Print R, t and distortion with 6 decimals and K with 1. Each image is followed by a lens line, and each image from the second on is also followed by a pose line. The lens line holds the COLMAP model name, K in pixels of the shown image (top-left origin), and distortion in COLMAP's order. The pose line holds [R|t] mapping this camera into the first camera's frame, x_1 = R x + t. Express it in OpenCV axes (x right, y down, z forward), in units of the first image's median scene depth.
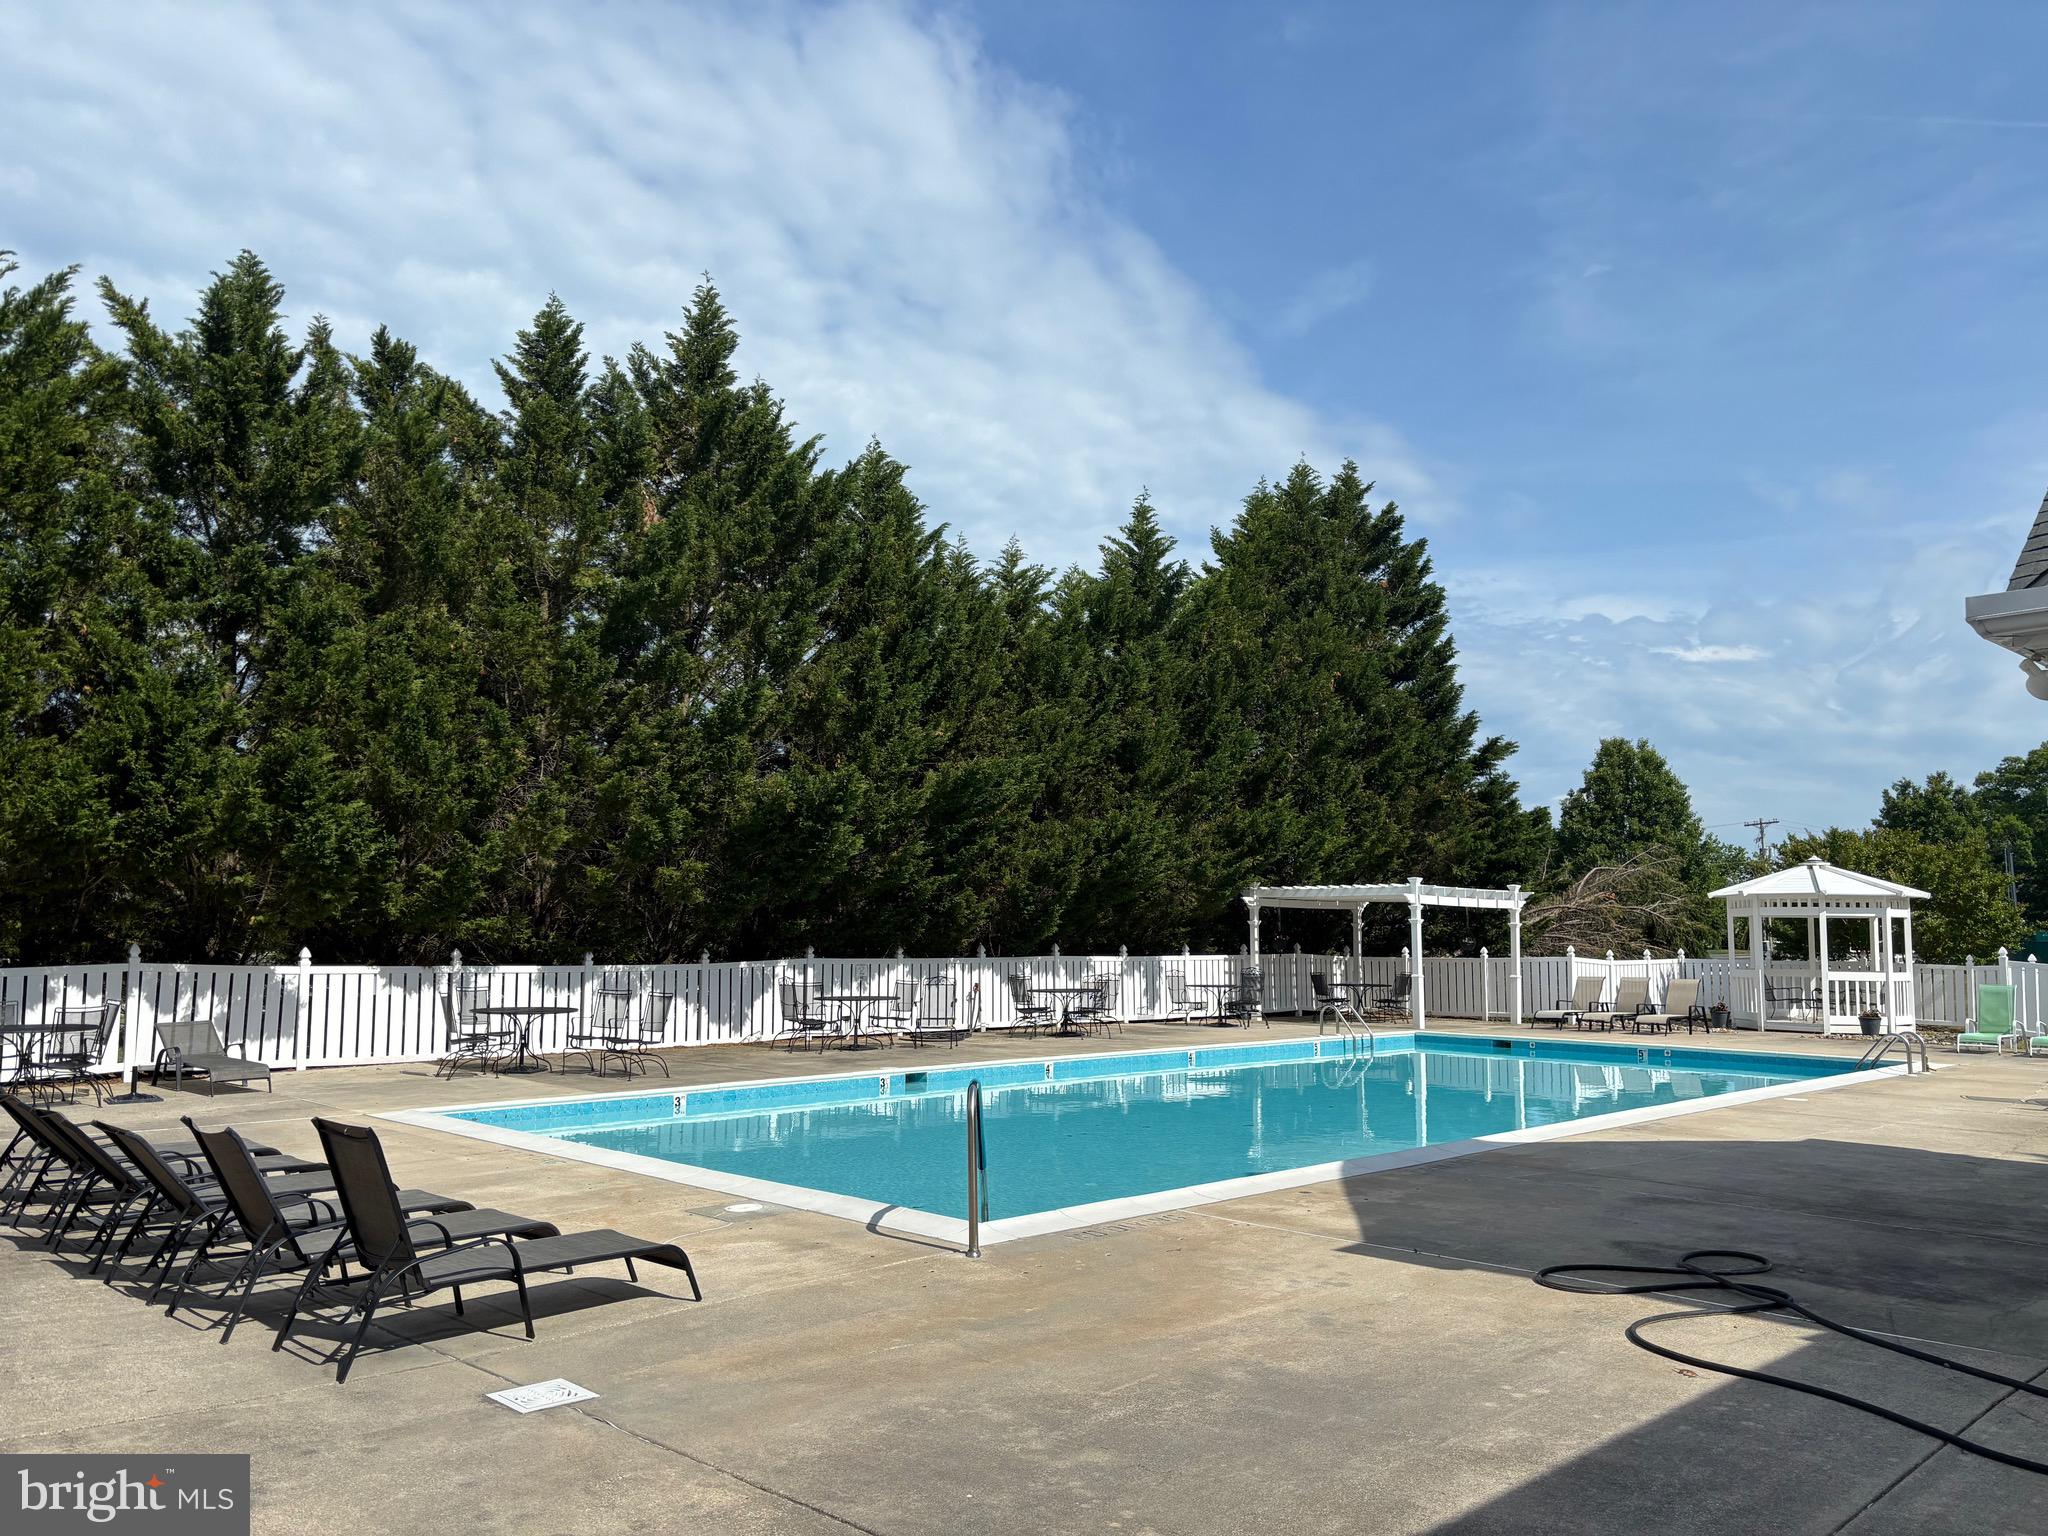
lens RADIAL K [[1573.5, 0, 1024.9], [0, 1573.5, 771.1], [0, 0, 1]] dist [0.016376, 0.002591]
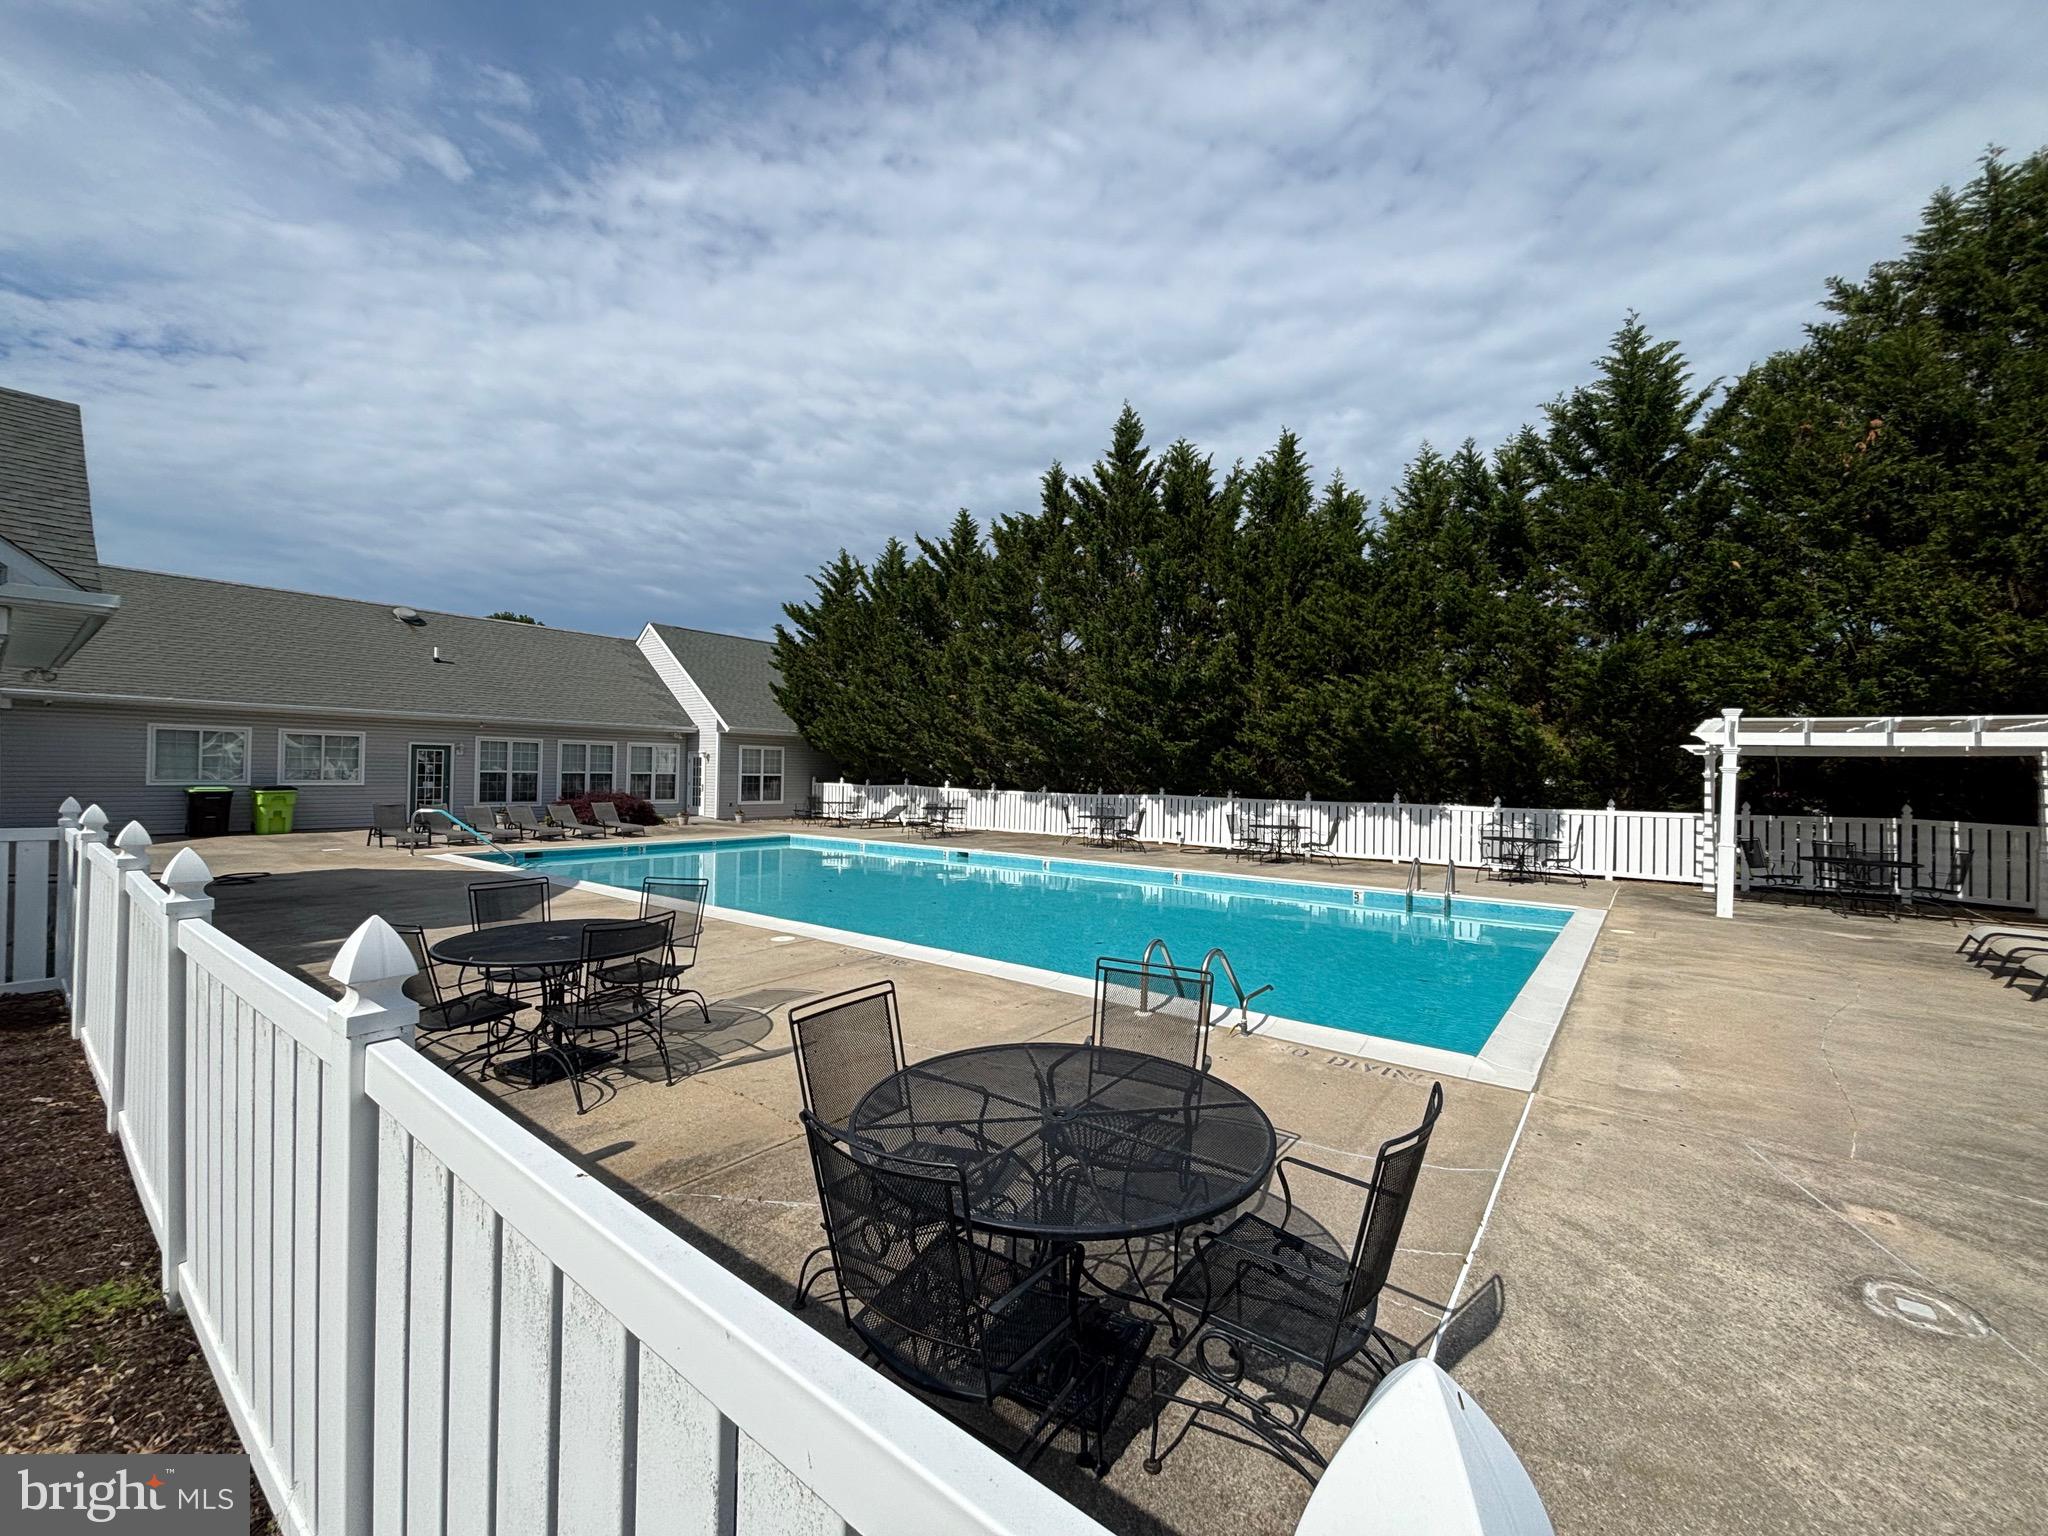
lens RADIAL K [[818.9, 0, 1024.6], [0, 818.9, 769.5], [0, 0, 1]] dist [-0.000749, -0.000015]
pose [[0.114113, -0.008554, -0.993431, 0.648491], [0.080527, 0.996752, 0.000668, 0.078462], [0.990199, -0.080074, 0.114431, 0.735041]]
